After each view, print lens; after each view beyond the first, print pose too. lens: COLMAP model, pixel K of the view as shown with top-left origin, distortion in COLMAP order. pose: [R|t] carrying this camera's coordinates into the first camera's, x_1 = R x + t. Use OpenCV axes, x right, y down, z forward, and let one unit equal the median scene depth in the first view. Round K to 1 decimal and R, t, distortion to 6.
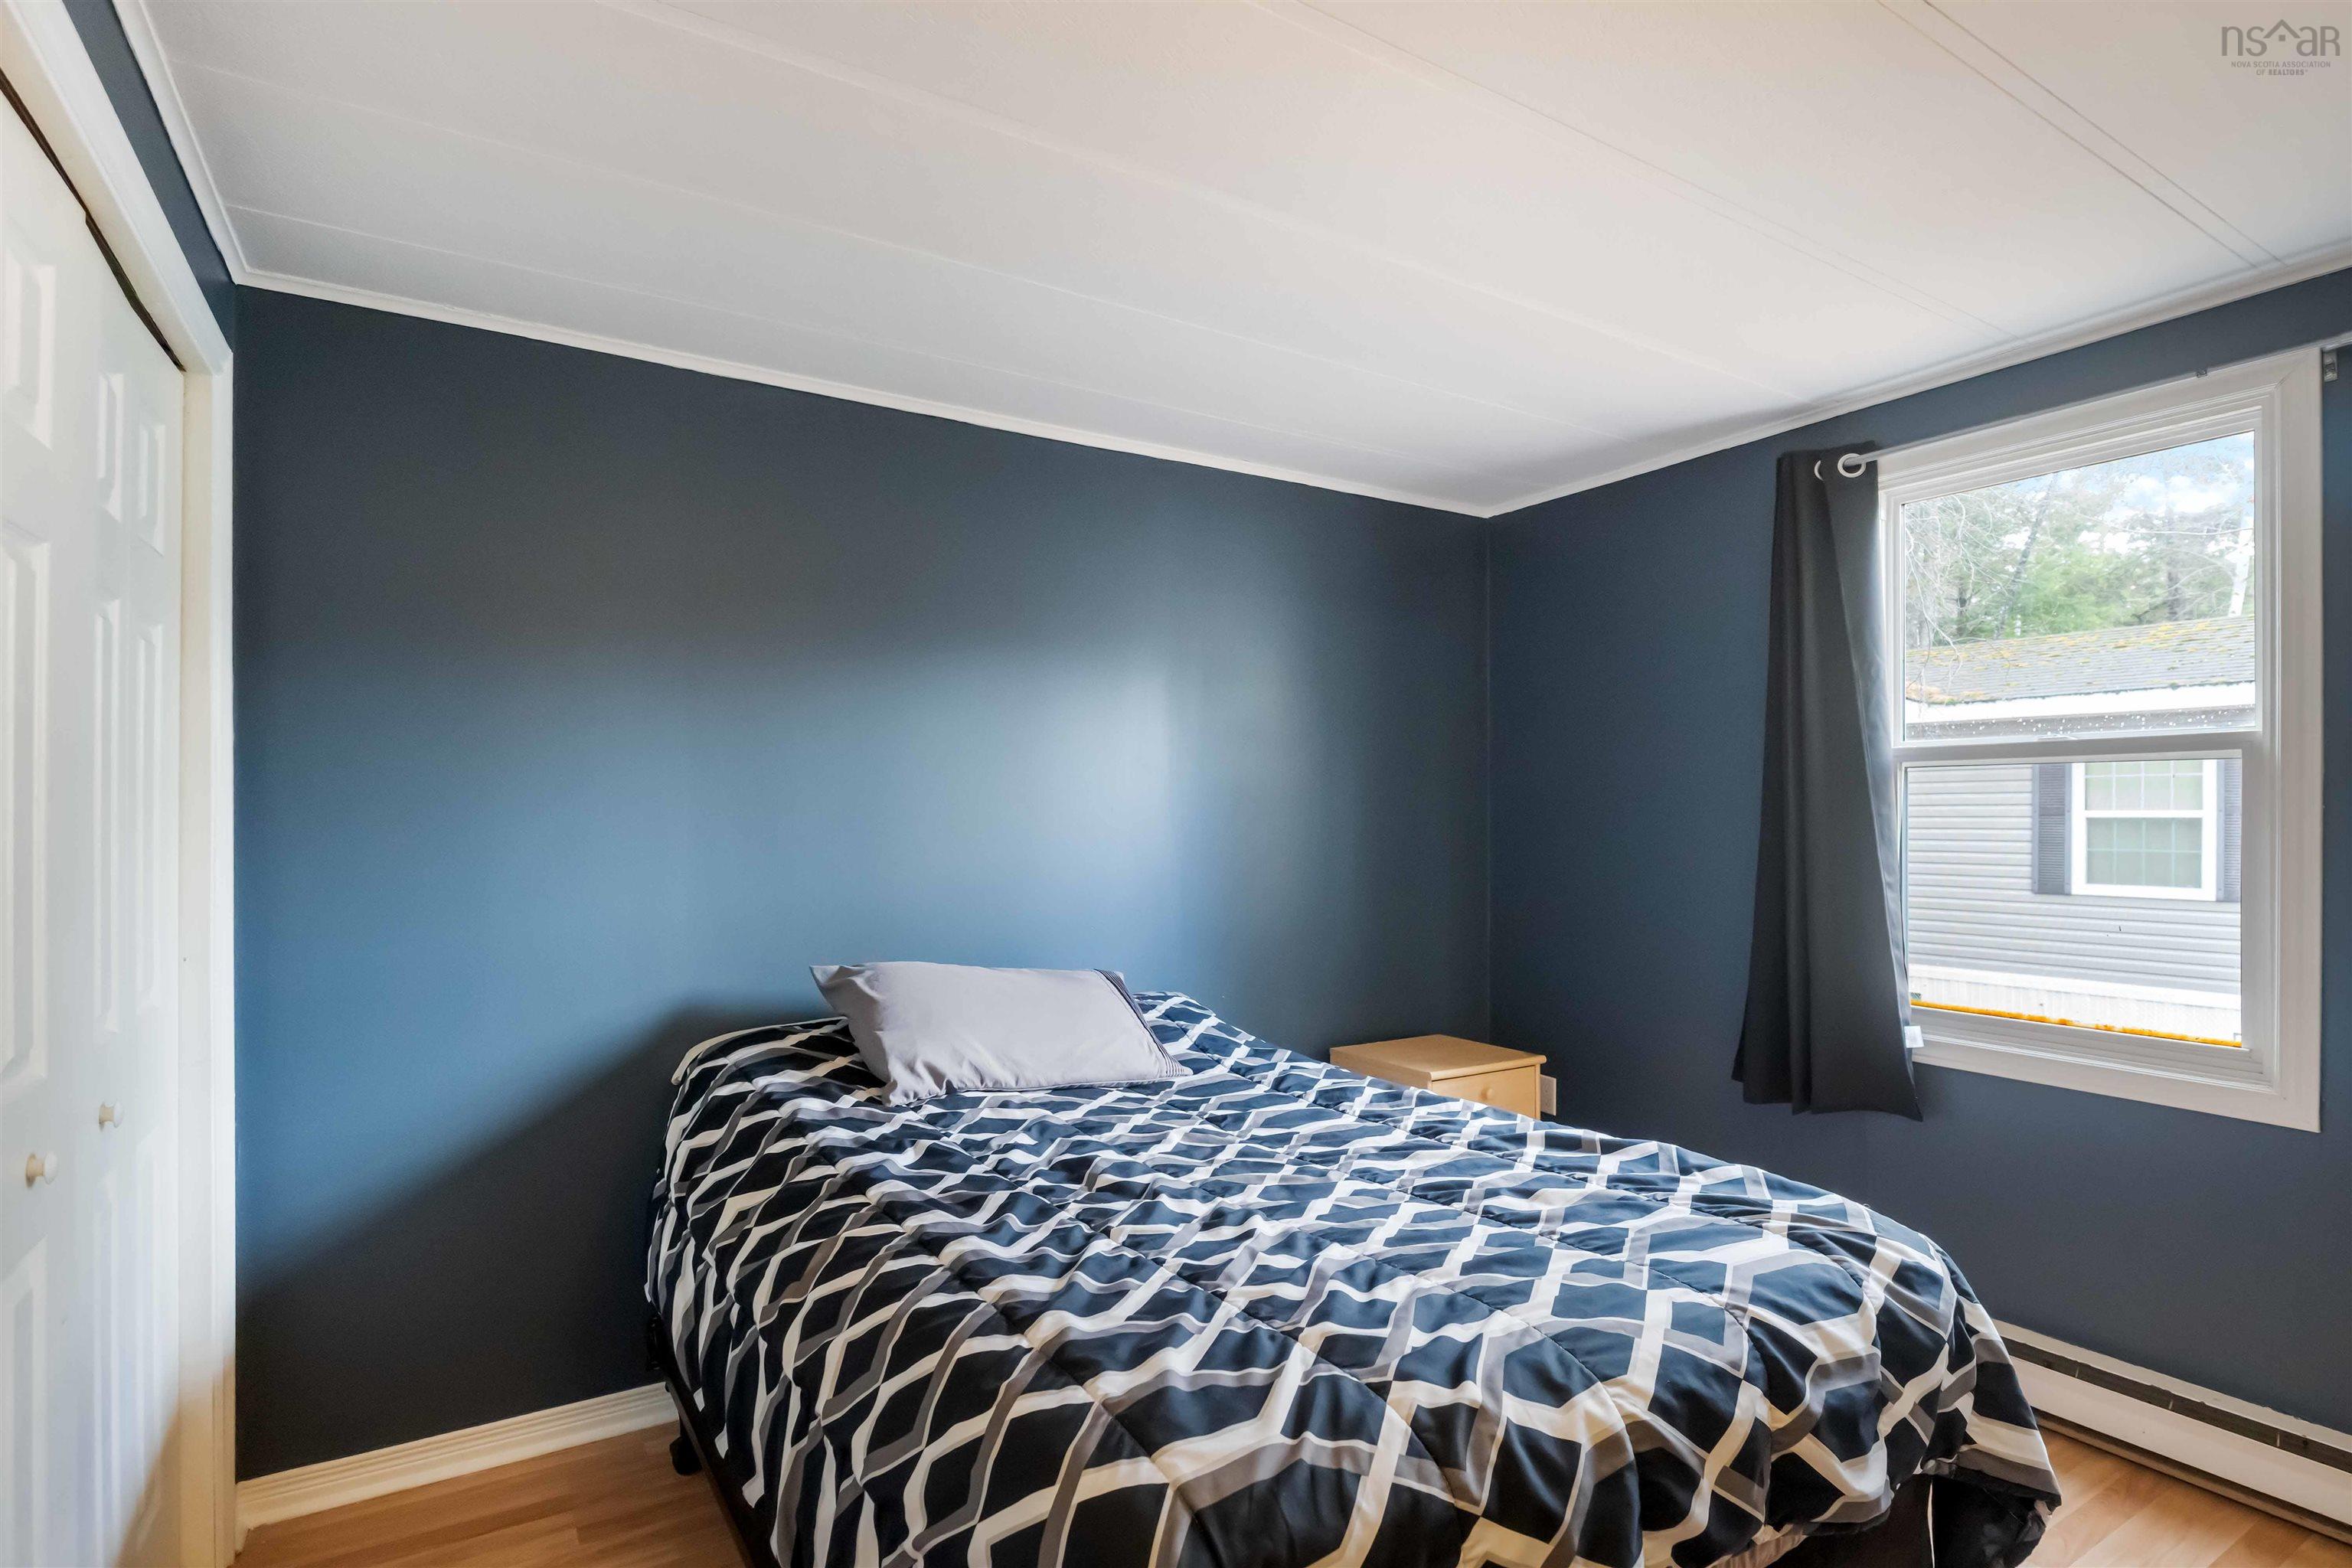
lens RADIAL K [[1163.2, 0, 1175.5], [0, 1163.2, 811.6], [0, 0, 1]] dist [0.000143, -0.000006]
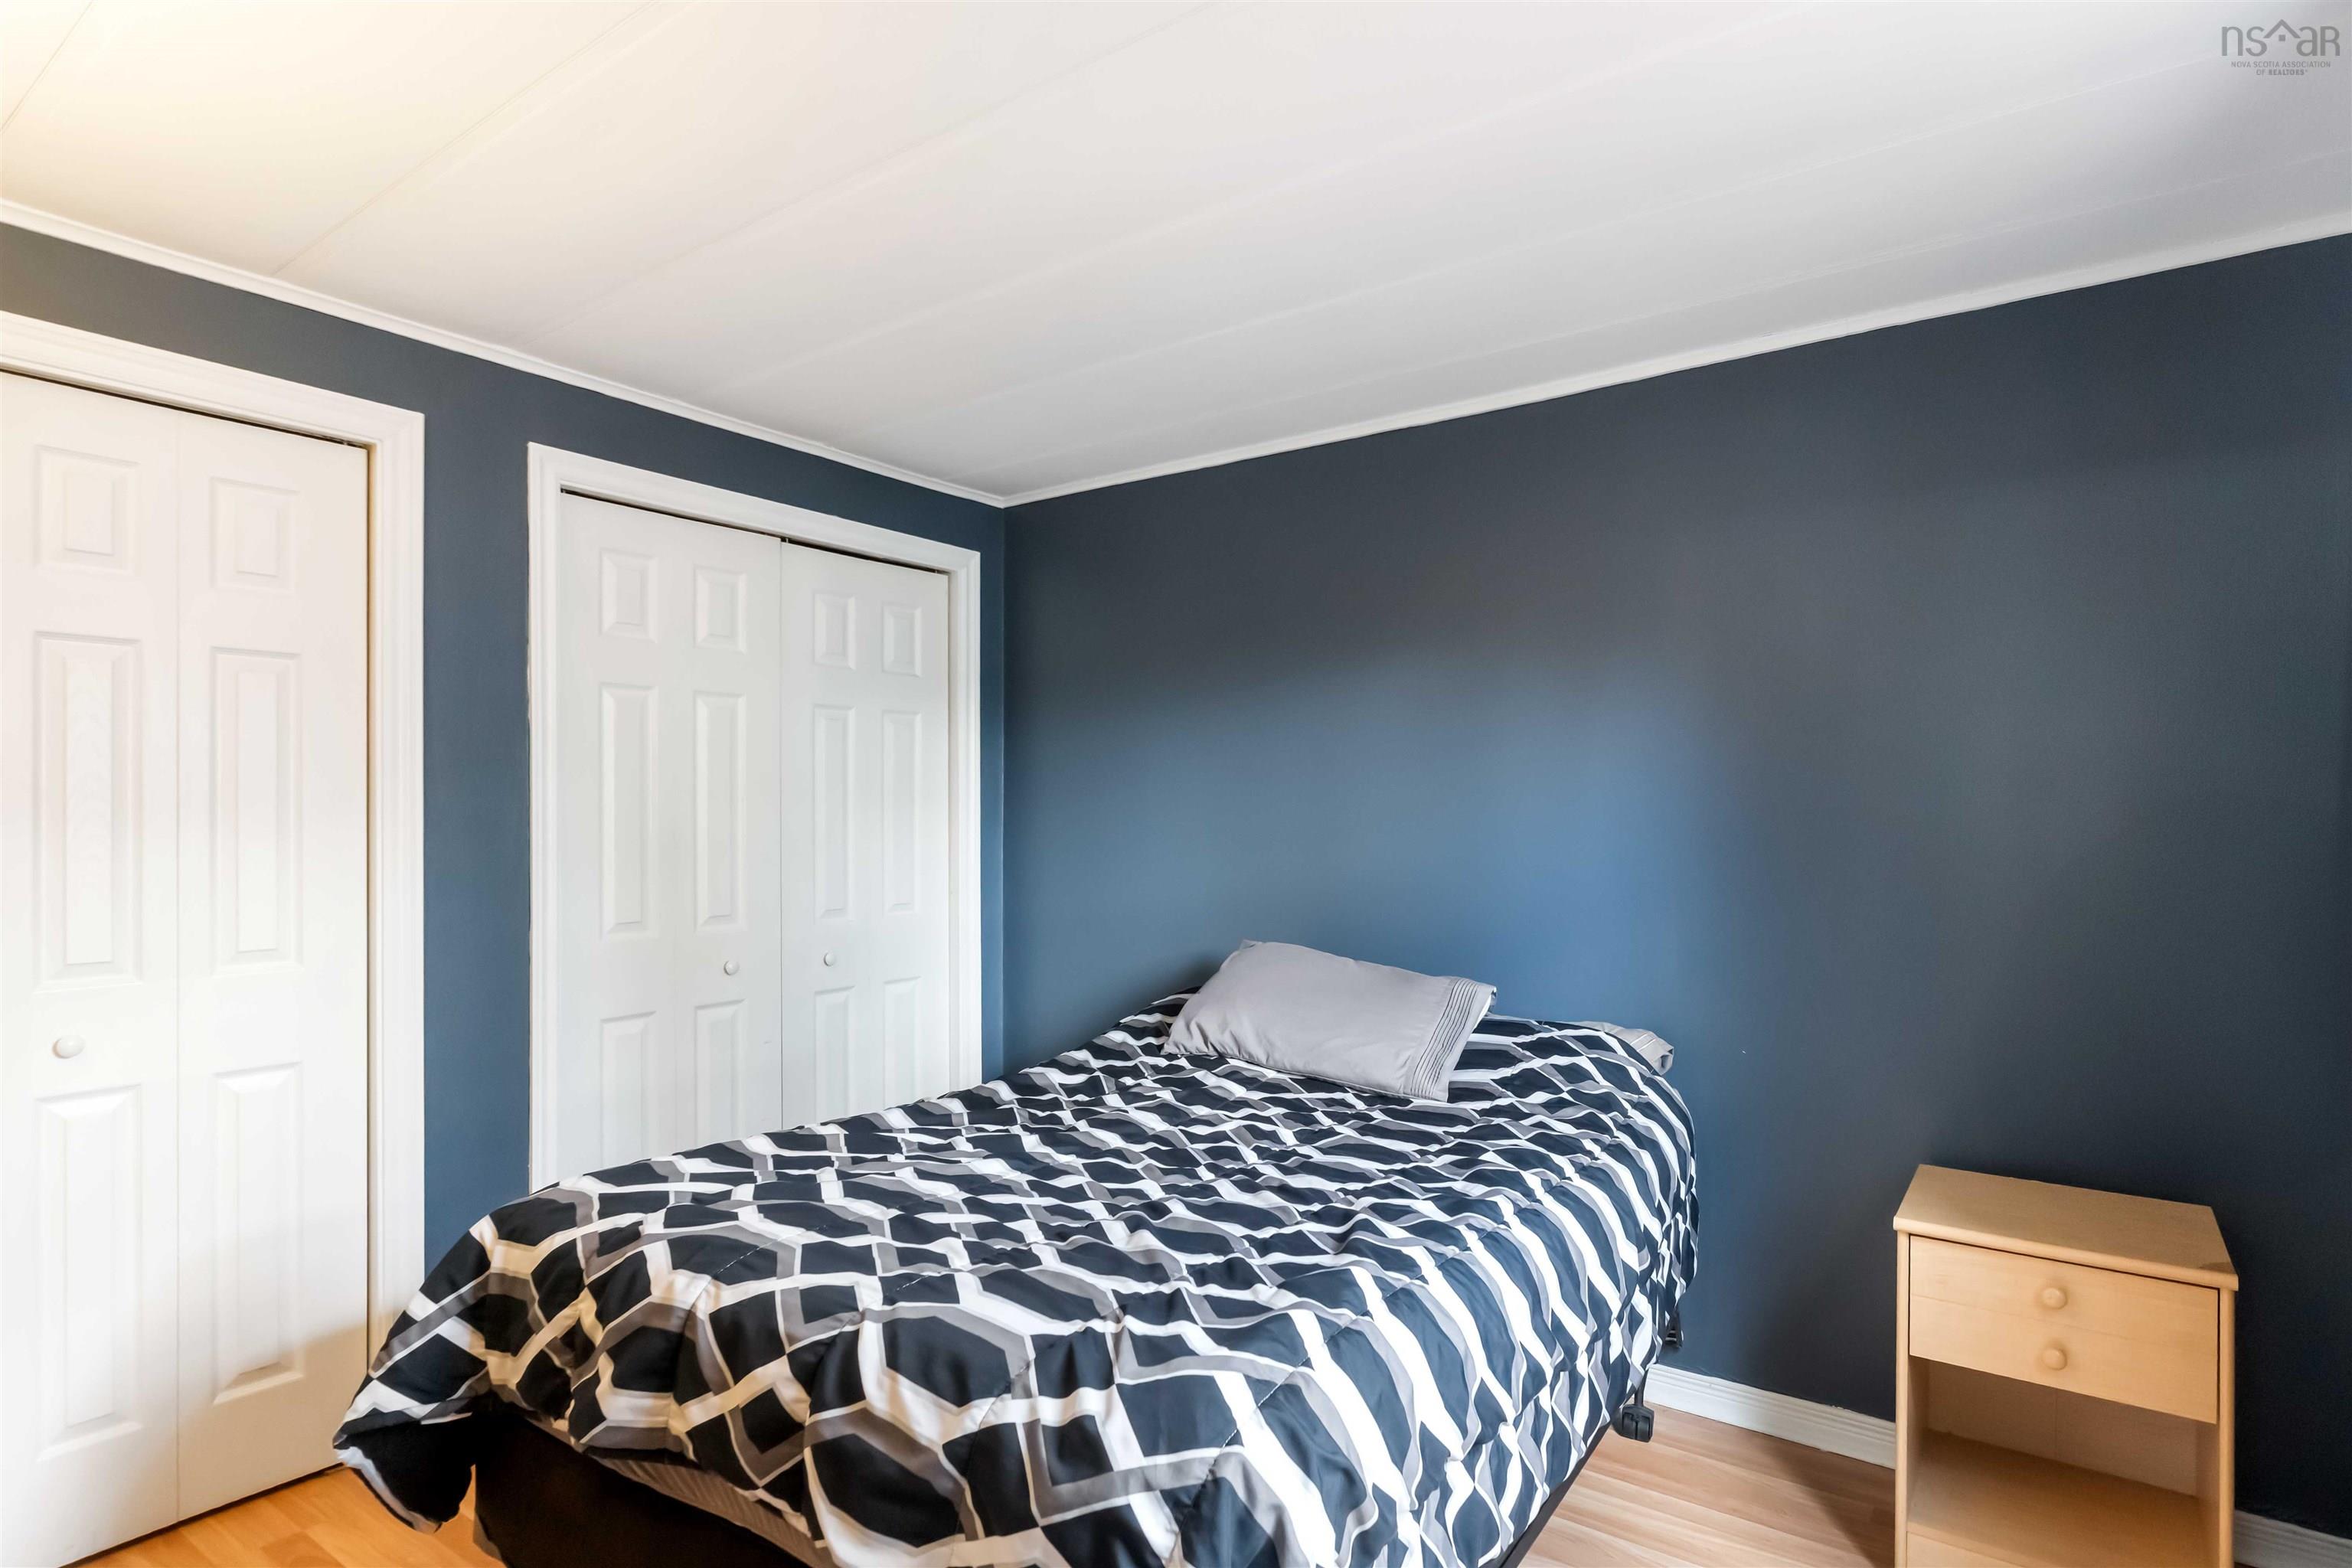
lens RADIAL K [[1222.9, 0, 1175.8], [0, 1222.9, 818.1], [0, 0, 1]] dist [-0.000039, 0.000012]
pose [[0.376960, 0.002570, -0.926226, 1.401559], [0.002134, 0.999991, 0.003643, 0.005911], [0.926227, -0.003350, 0.376951, 0.786641]]
